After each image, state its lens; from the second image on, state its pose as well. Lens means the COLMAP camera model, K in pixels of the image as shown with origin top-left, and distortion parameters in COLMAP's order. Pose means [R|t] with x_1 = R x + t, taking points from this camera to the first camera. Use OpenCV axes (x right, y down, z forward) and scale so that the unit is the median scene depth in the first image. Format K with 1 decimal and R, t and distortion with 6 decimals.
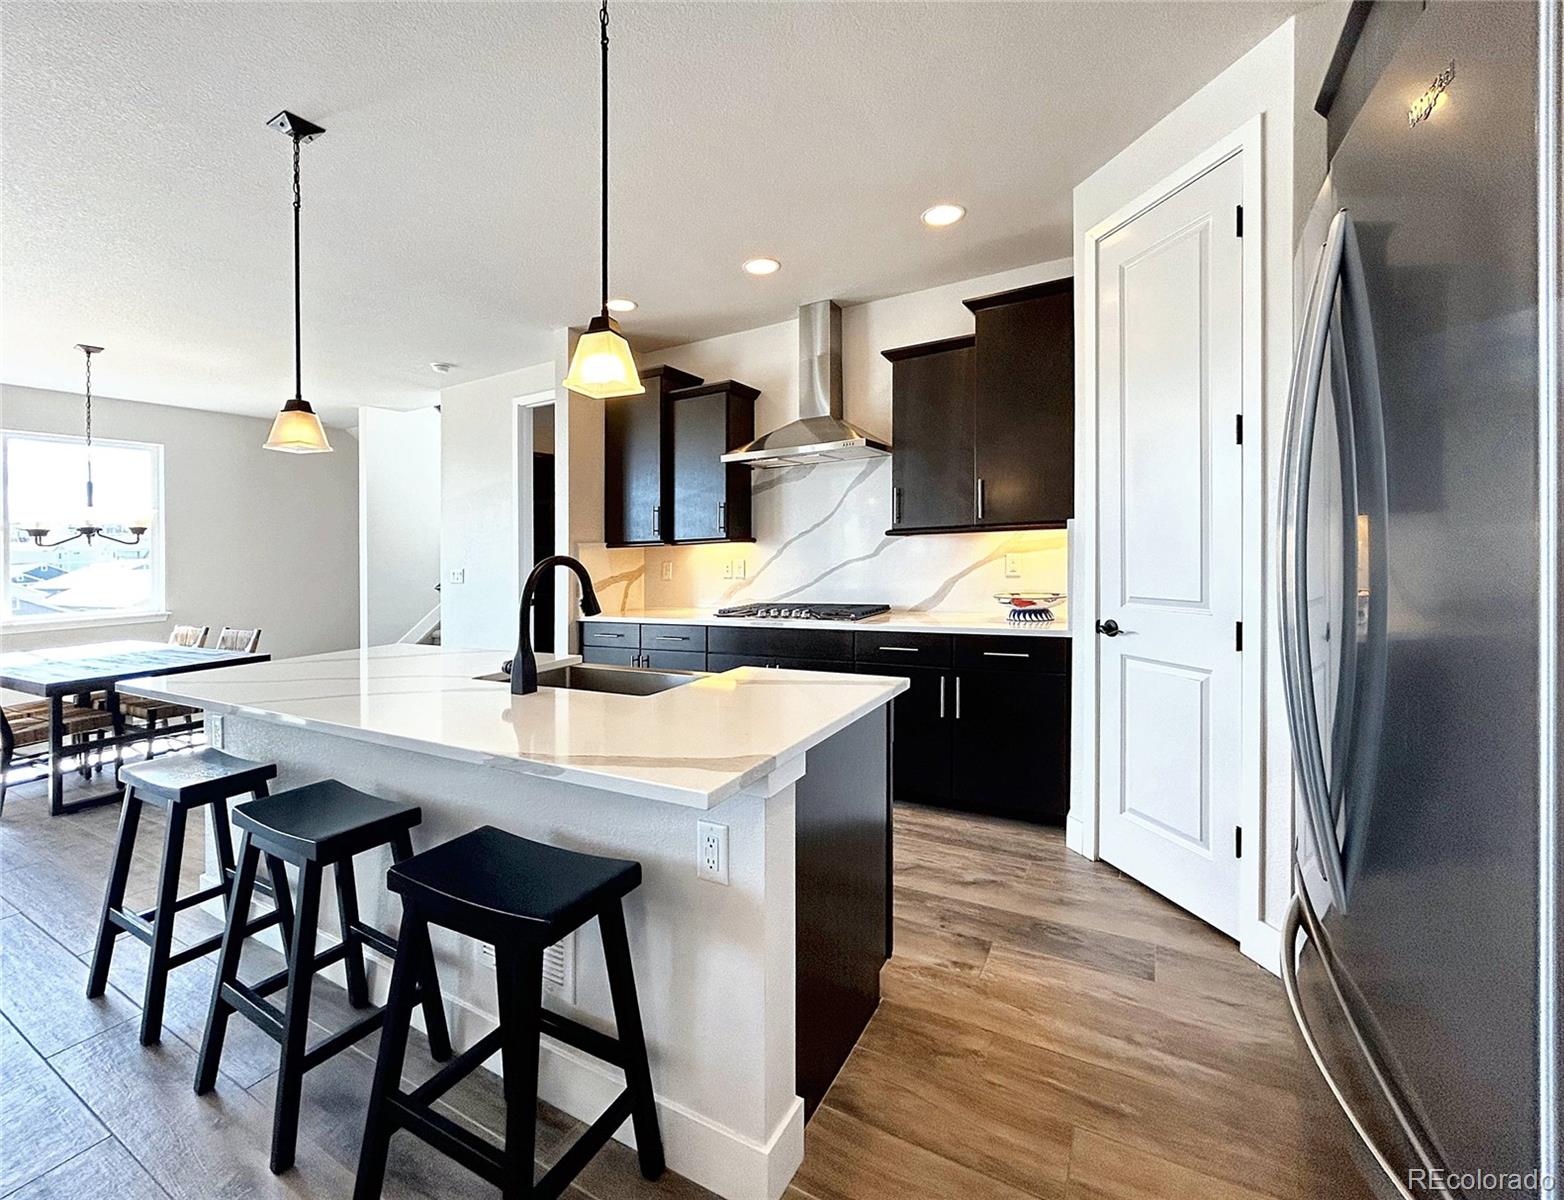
lens RADIAL K [[650.7, 0, 787.6], [0, 650.7, 537.3], [0, 0, 1]] dist [0.005172, 0.000401]
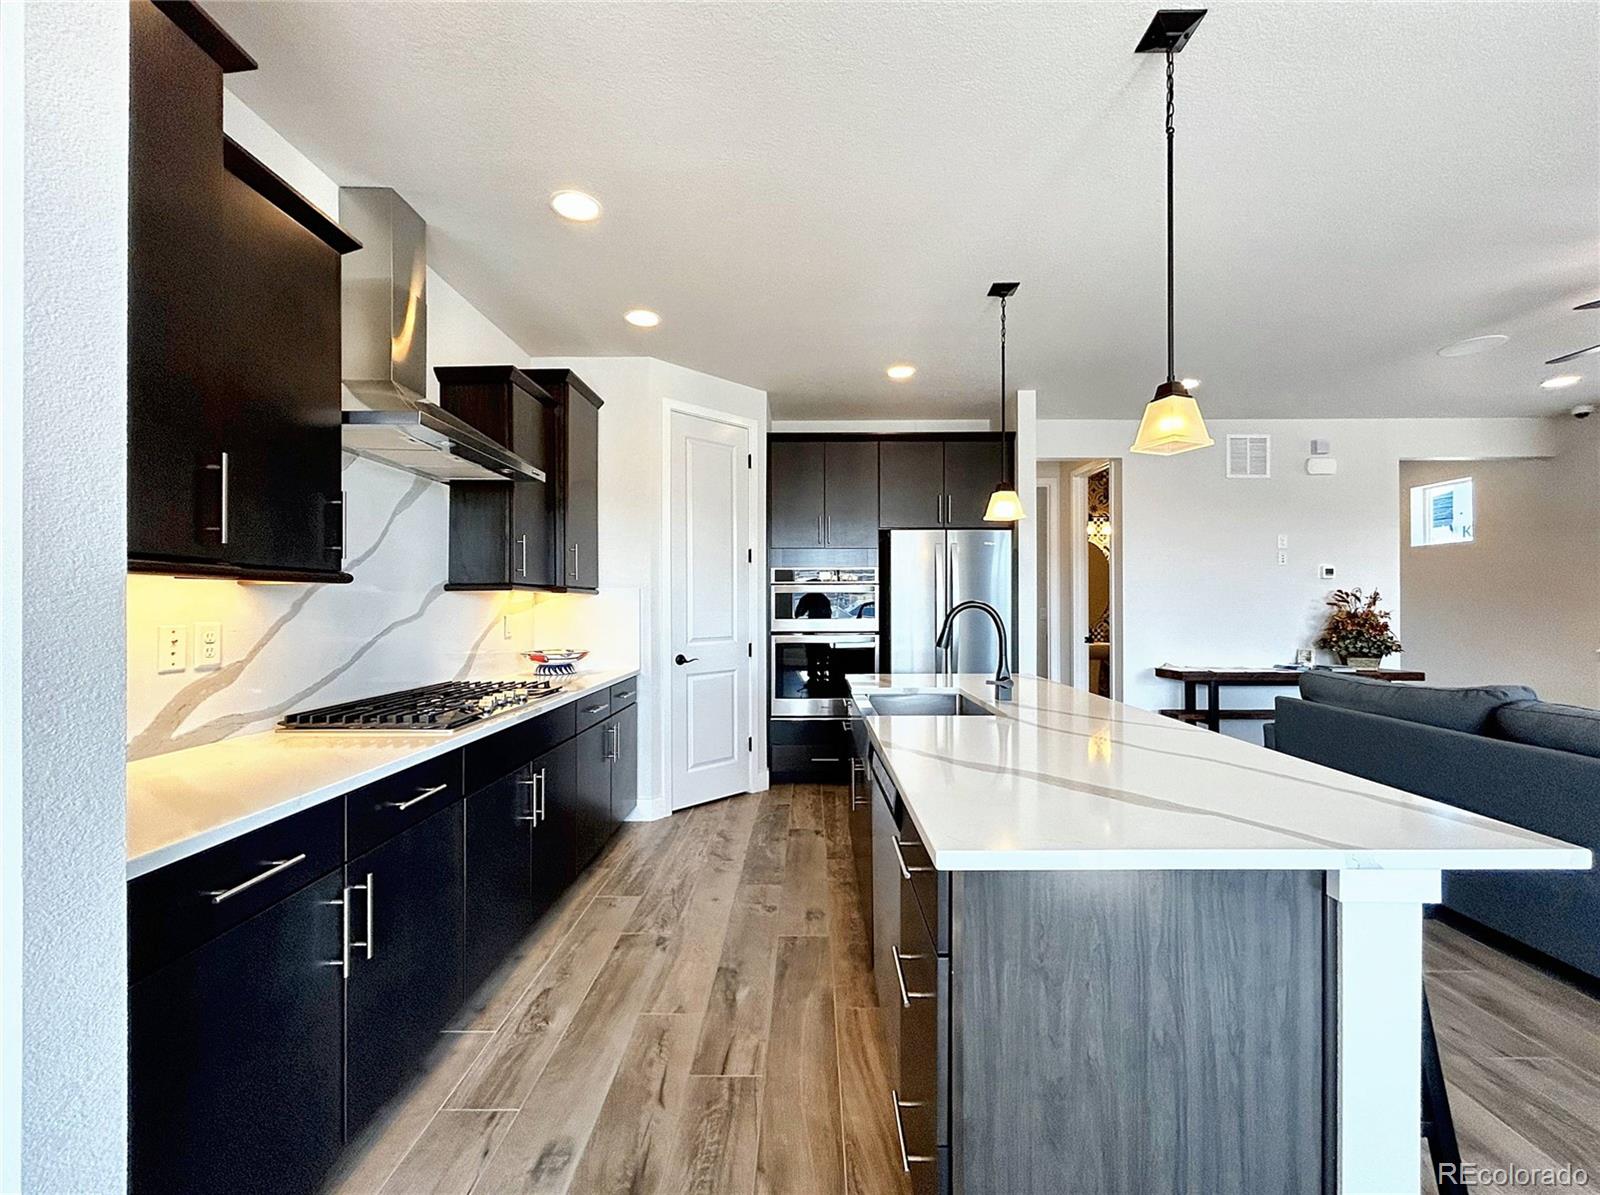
lens RADIAL K [[647.4, 0, 810.3], [0, 647.4, 598.2], [0, 0, 1]] dist [-0.000812, 0.001645]
pose [[-0.486152, 0.039821, 0.872967, -0.680630], [-0.003573, 0.998862, -0.047554, 0.041560], [-0.873867, -0.026238, -0.485456, 0.971991]]
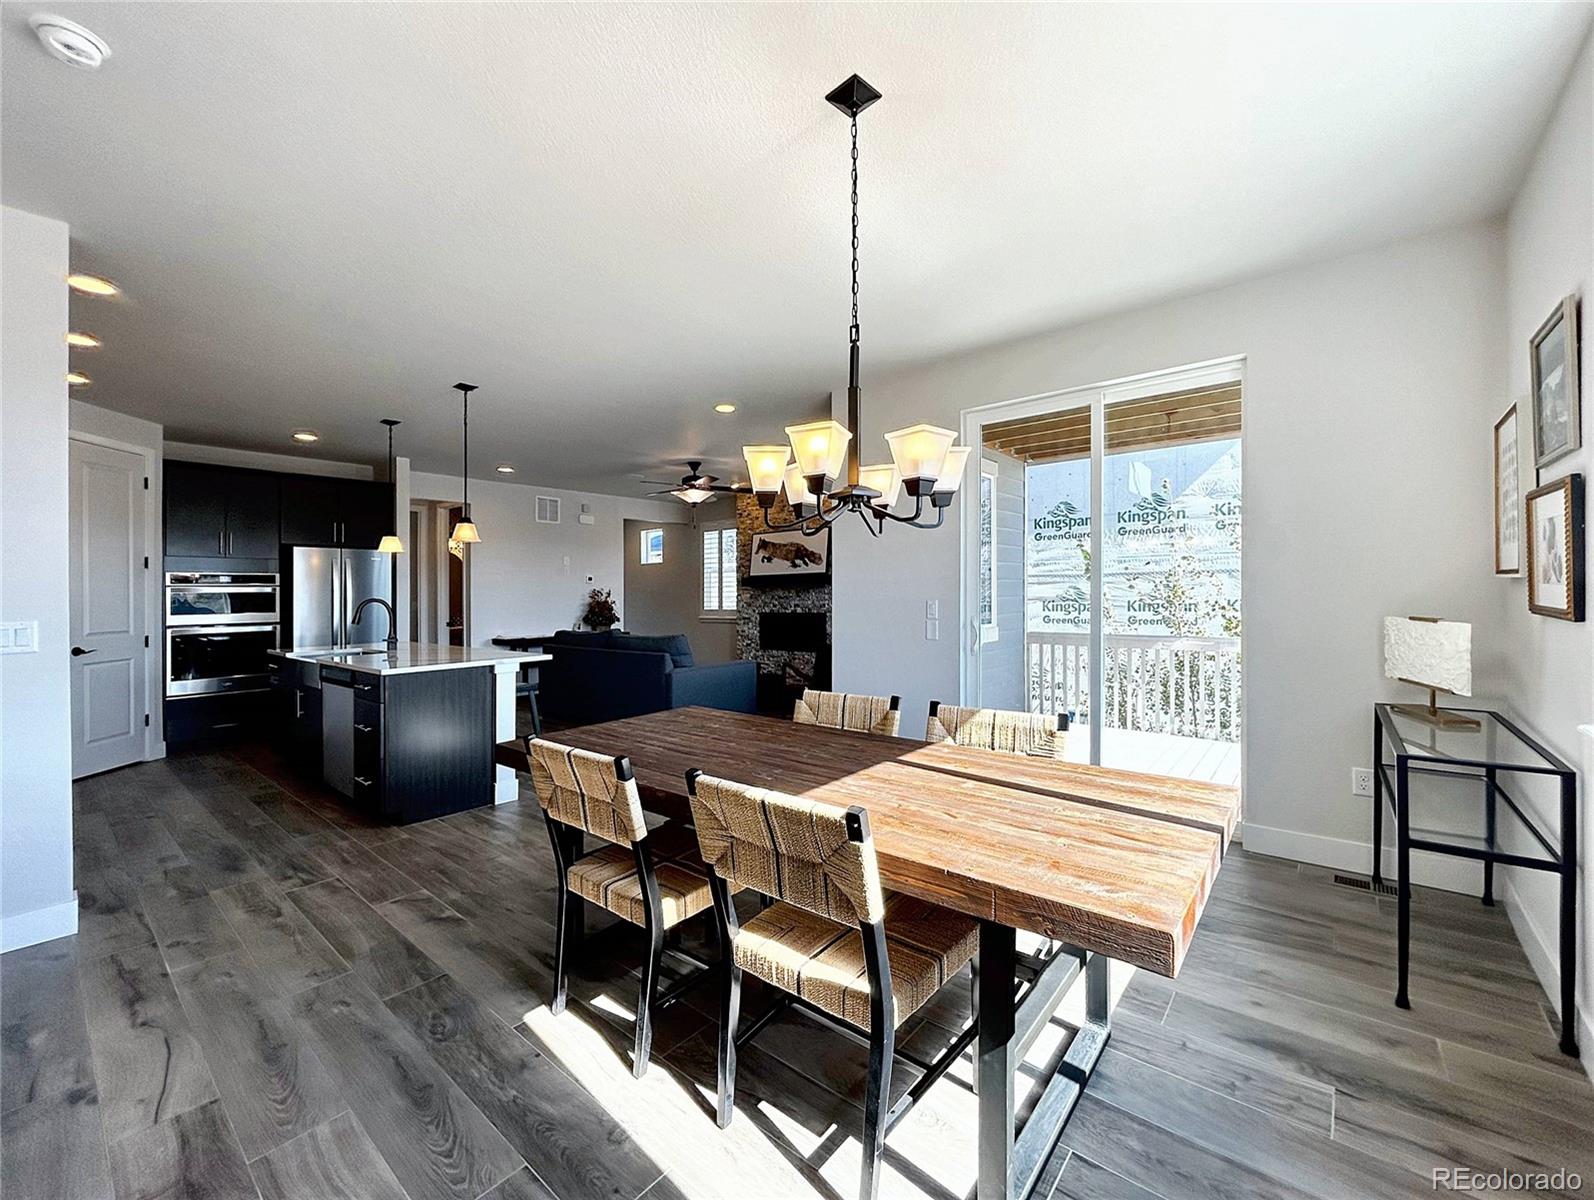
lens RADIAL K [[645.7, 0, 793.8], [0, 645.7, 585.1], [0, 0, 1]] dist [-0.000636, 0.000606]
pose [[-0.981604, 0.046679, 0.185136, -1.218747], [0.039830, 0.998383, -0.040548, 0.068921], [-0.186730, -0.032428, -0.981876, 1.587409]]
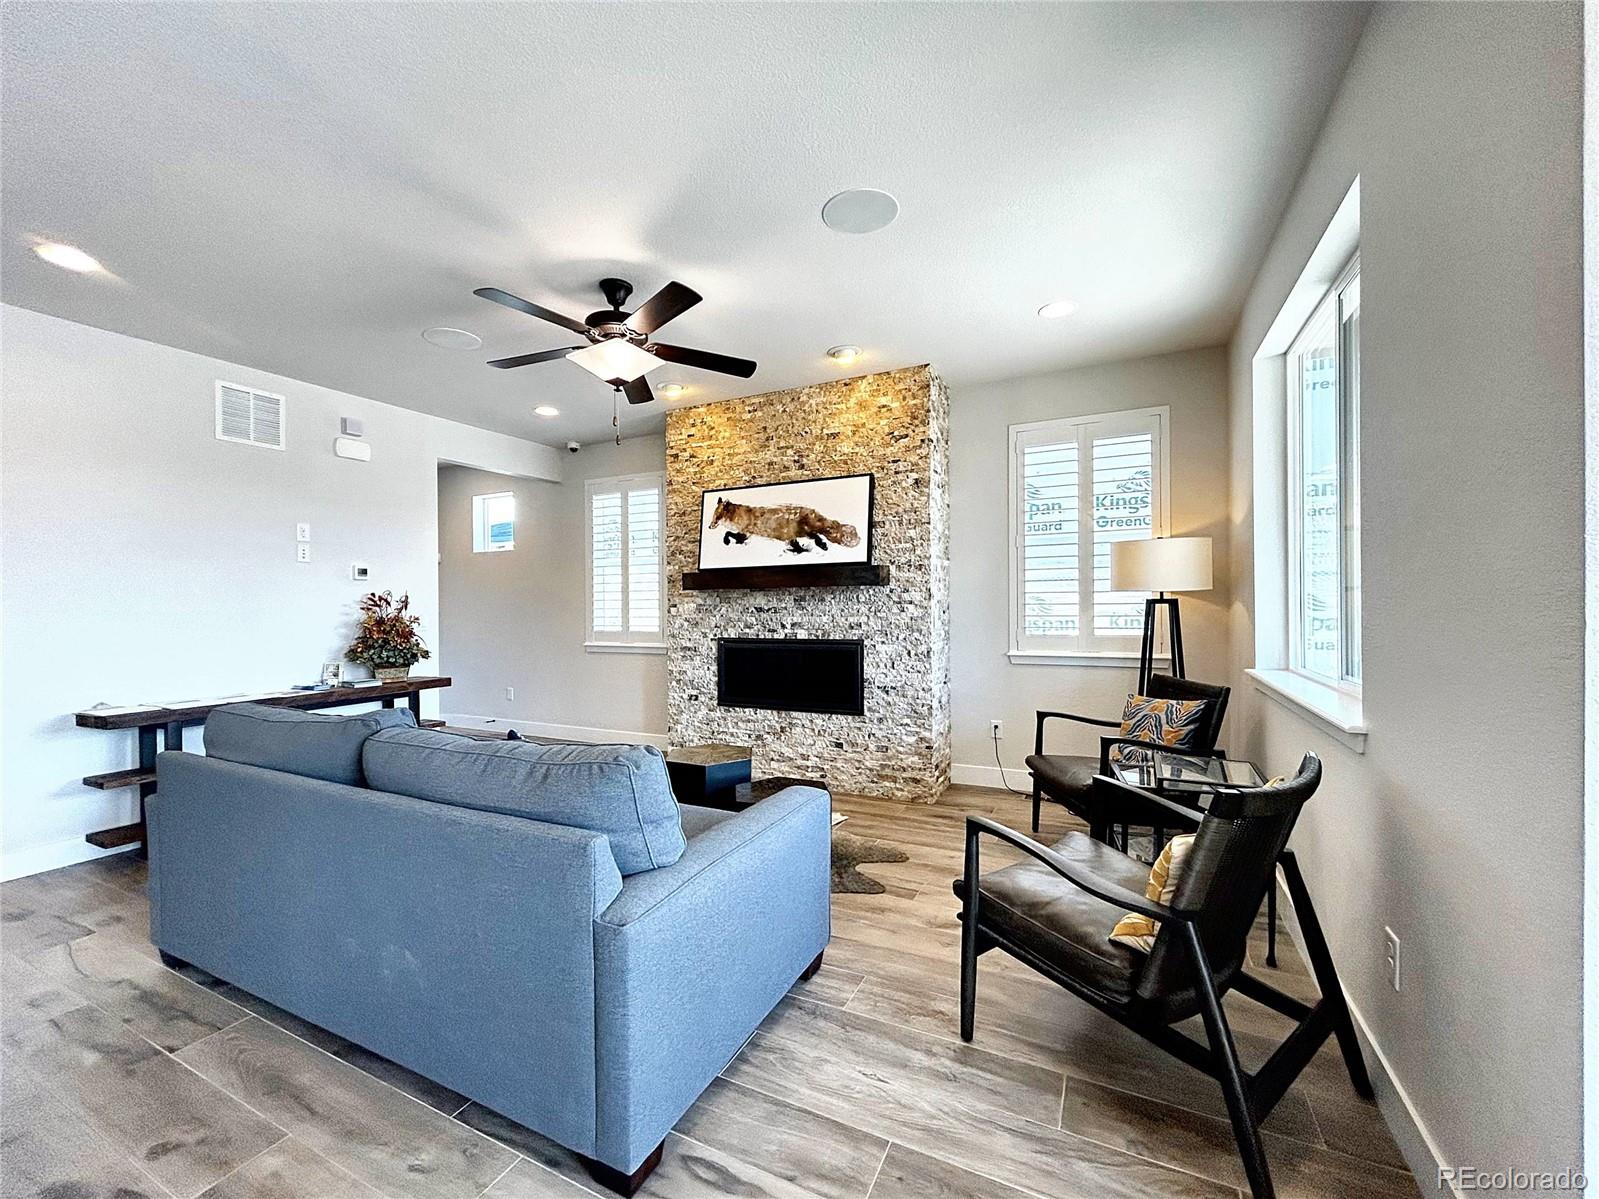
lens RADIAL K [[647.0, 0, 796.1], [0, 647.0, 613.4], [0, 0, 1]] dist [-0.000812, 0.001645]
pose [[-0.998126, 0.043216, -0.043327, -0.765330], [0.043464, 0.999043, -0.004799, 0.033600], [0.043078, -0.006673, -0.999049, 0.582546]]
